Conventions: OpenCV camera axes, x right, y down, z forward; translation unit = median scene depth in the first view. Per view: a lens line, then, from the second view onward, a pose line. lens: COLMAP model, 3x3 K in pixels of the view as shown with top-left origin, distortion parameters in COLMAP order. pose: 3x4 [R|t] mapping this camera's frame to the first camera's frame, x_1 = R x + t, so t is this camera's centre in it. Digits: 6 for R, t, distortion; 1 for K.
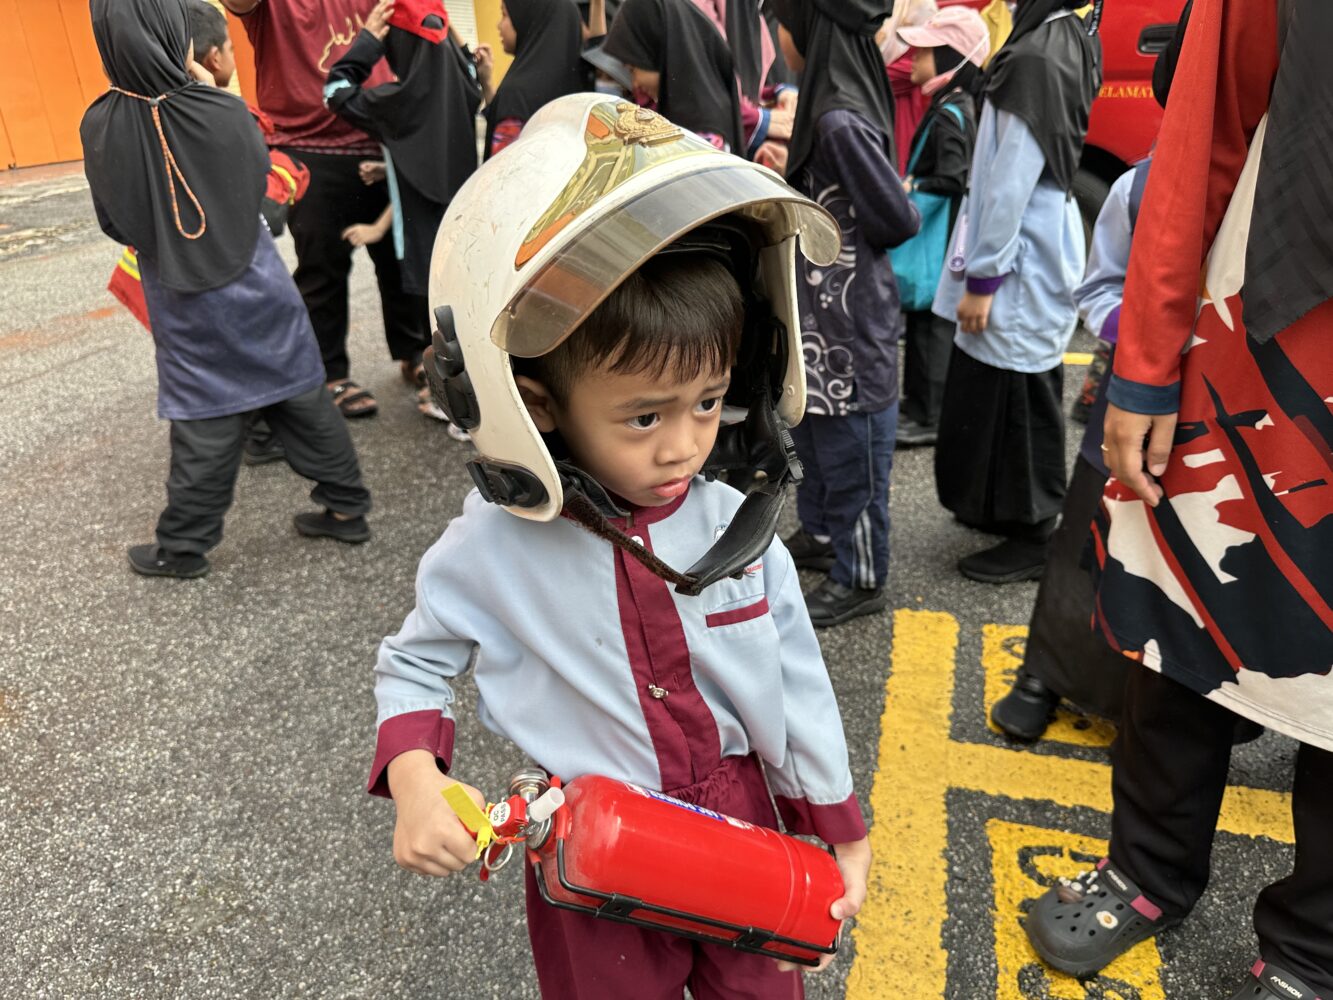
lens RADIAL K [[945.4, 0, 666.5], [0, 945.4, 500.0], [0, 0, 1]] dist [-0.002005, -0.000783]
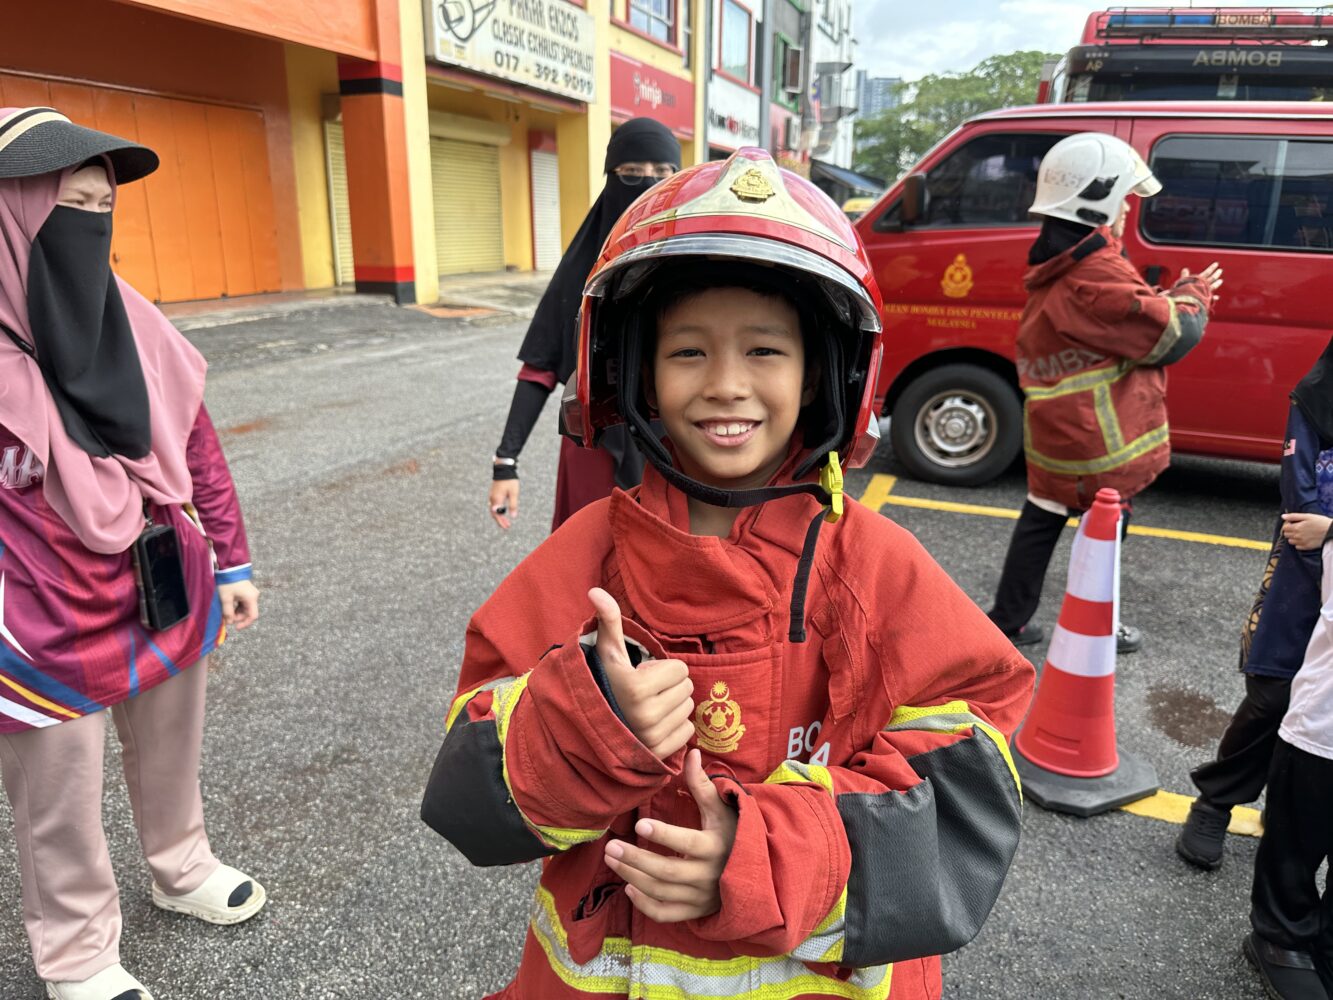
lens RADIAL K [[945.4, 0, 666.5], [0, 945.4, 500.0], [0, 0, 1]] dist [-0.002005, -0.000783]
pose [[0.995908, 0.067458, -0.060139, 0.166559], [-0.075841, 0.985738, -0.150232, 0.132518], [0.049147, 0.154178, 0.986820, -0.643343]]
